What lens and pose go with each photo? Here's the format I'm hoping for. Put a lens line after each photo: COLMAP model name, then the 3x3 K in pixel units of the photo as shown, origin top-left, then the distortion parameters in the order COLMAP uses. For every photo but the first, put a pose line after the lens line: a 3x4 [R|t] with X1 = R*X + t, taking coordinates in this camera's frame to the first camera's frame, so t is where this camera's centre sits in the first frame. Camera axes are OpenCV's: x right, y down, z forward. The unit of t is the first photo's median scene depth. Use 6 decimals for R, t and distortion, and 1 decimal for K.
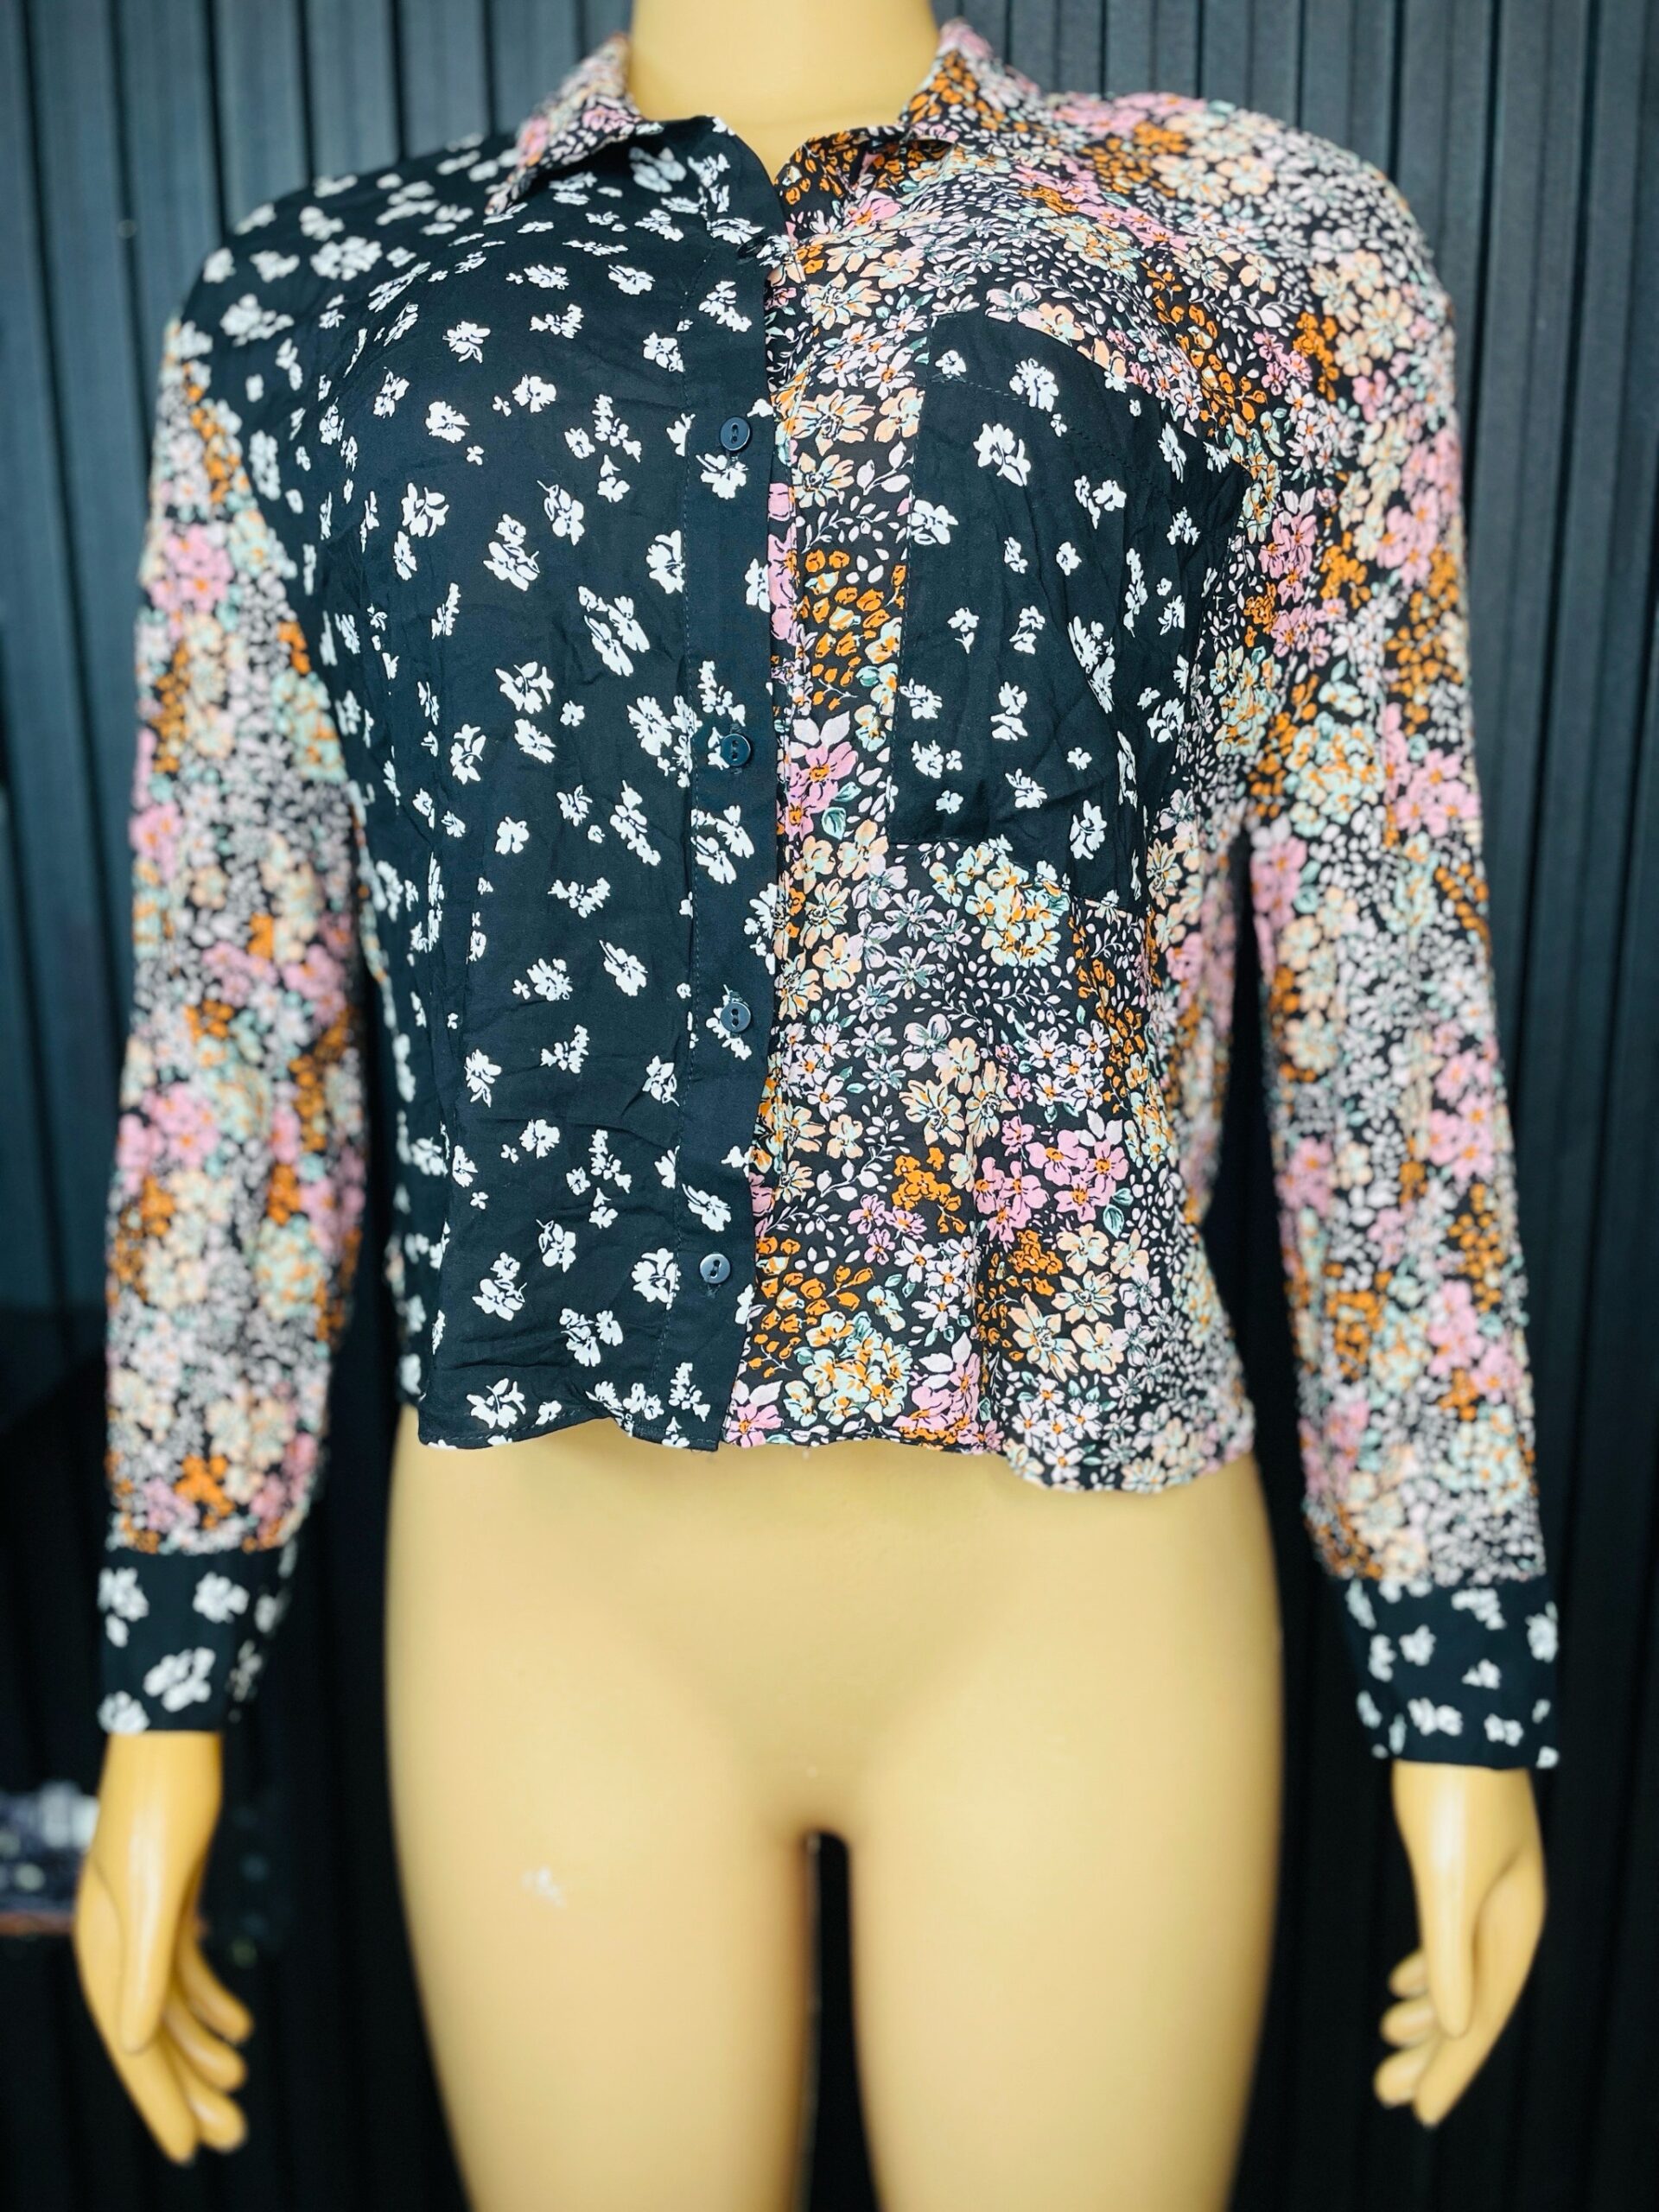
lens RADIAL K [[1682.4, 0, 830.3], [0, 1682.4, 1104.0], [0, 0, 1]] dist [0.036942, -0.092623]
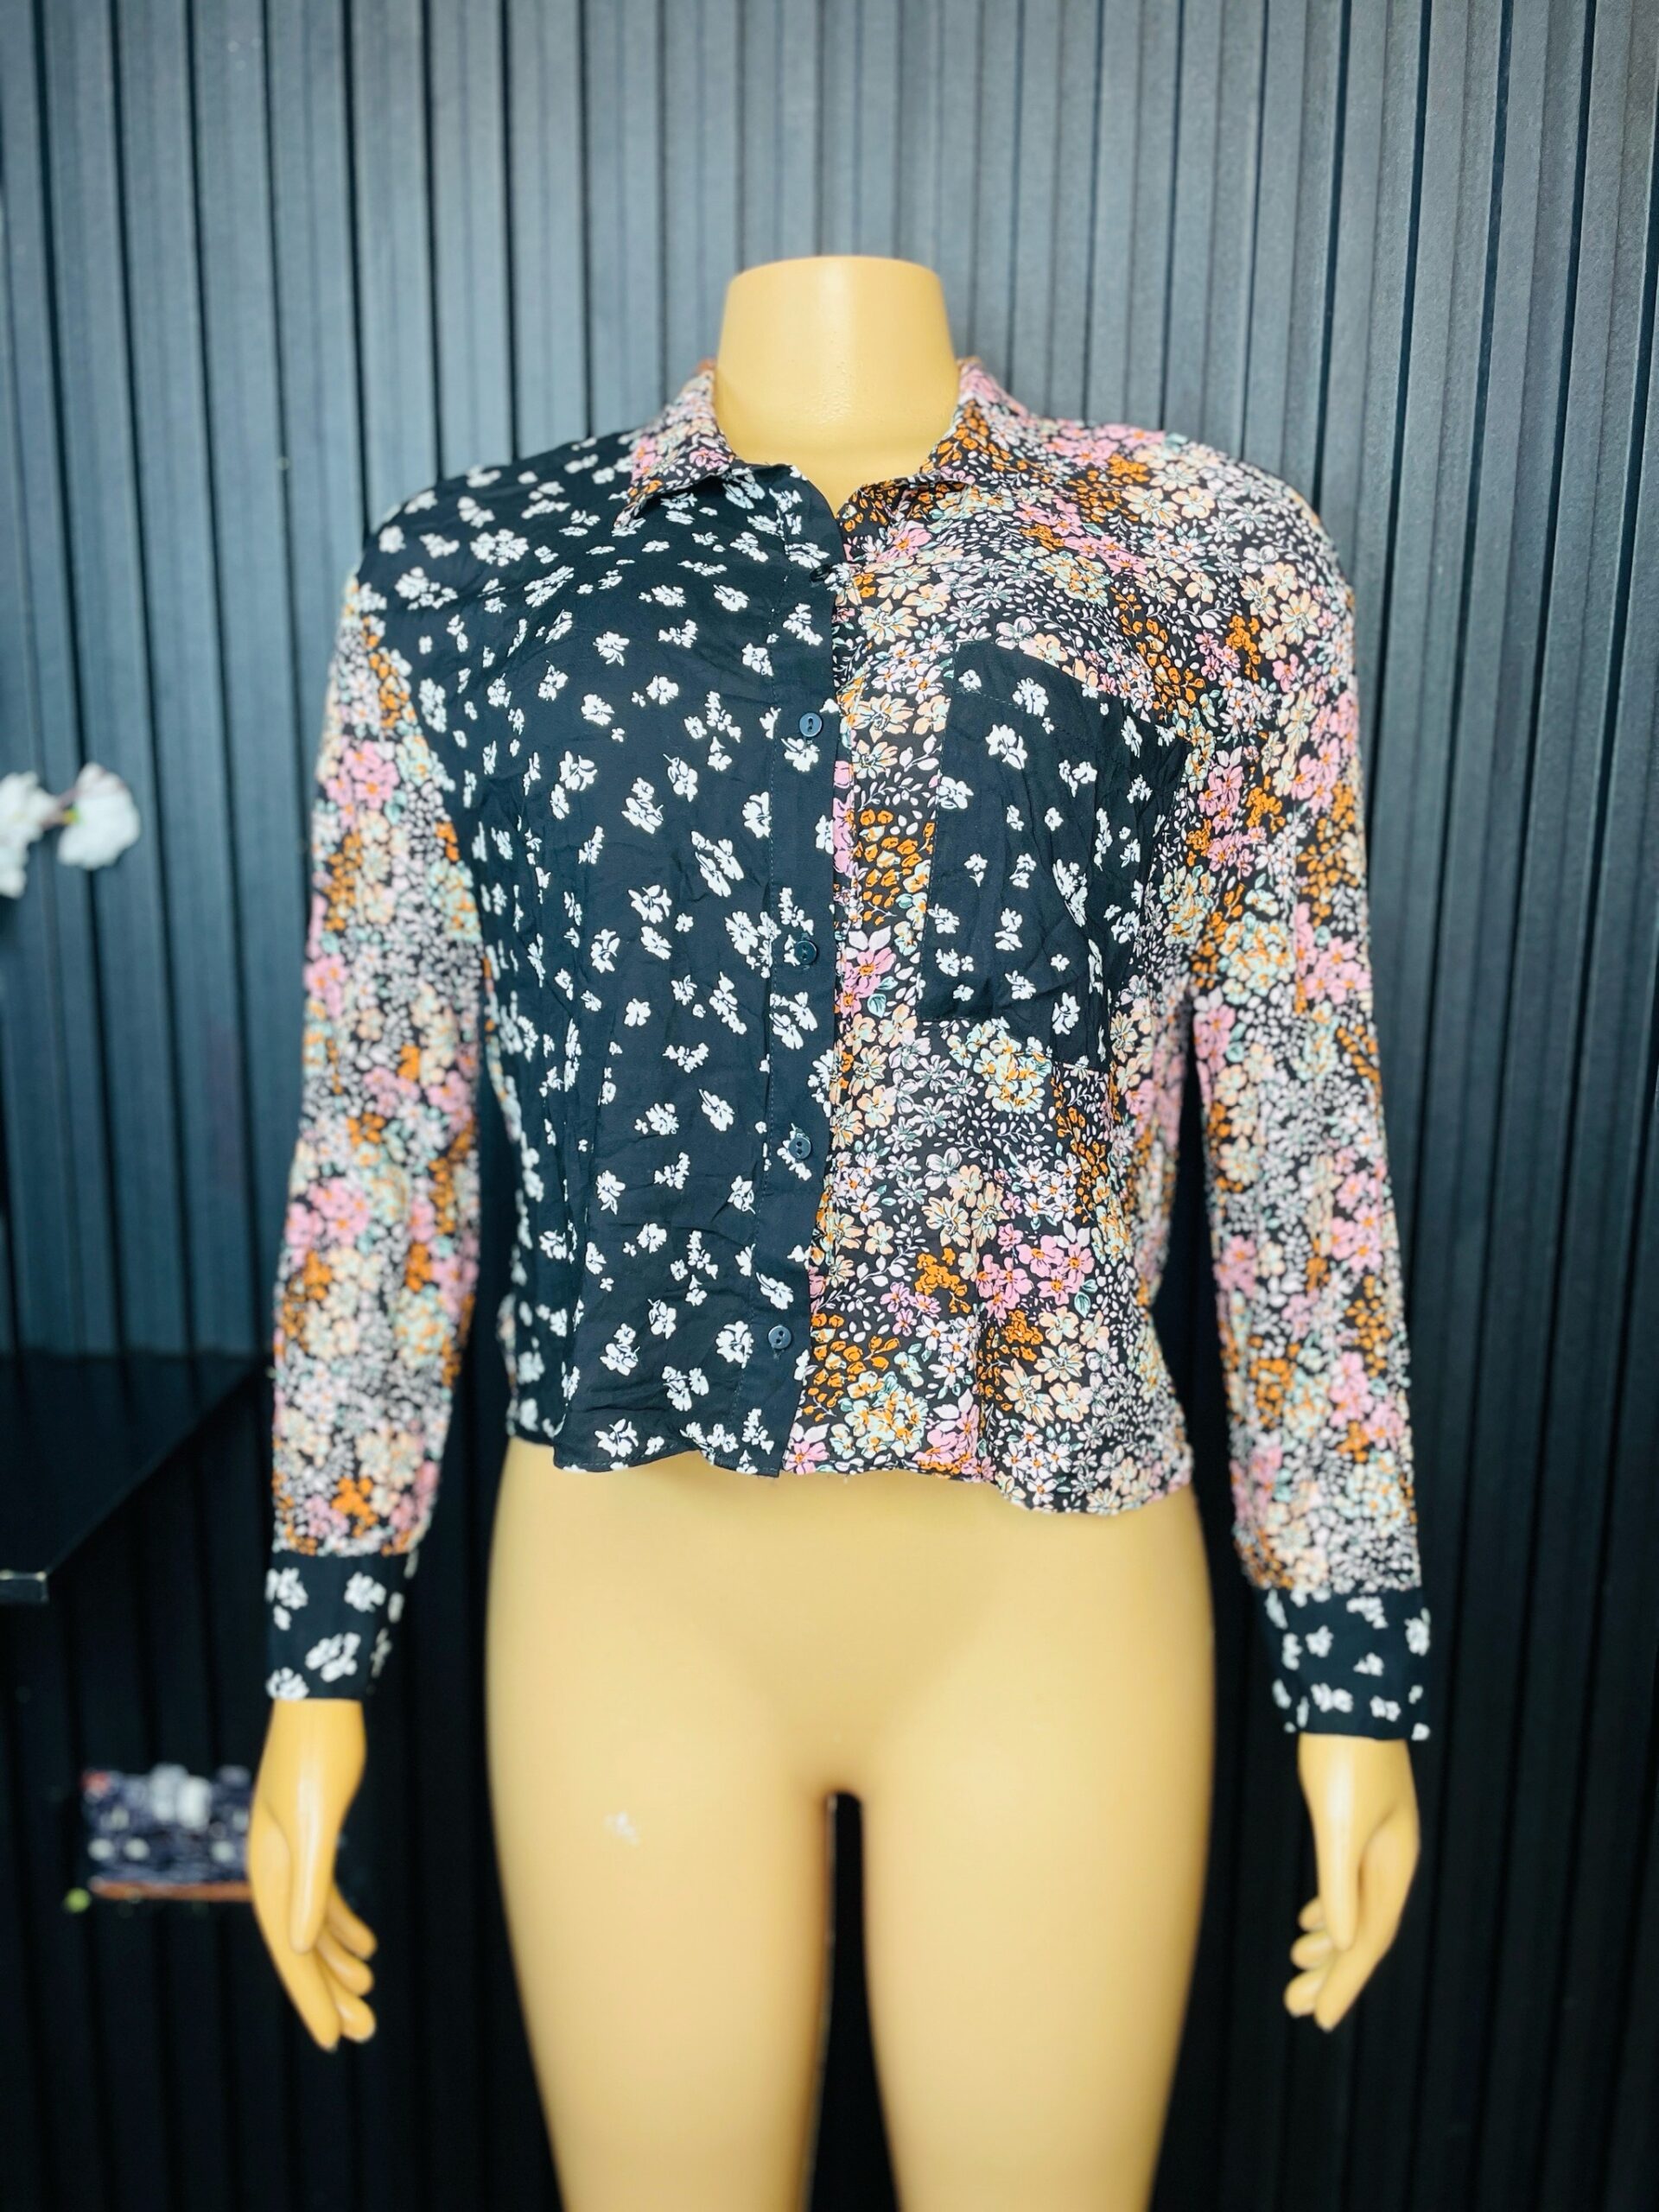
lens RADIAL K [[1682.4, 0, 828.7], [0, 1682.4, 1102.3], [0, 0, 1]] dist [0.036942, -0.092623]
pose [[0.999797, 0.015904, 0.012364, -0.045132], [-0.015581, 0.999545, -0.025809, -0.048144], [-0.012769, 0.025611, 0.999590, -0.294668]]
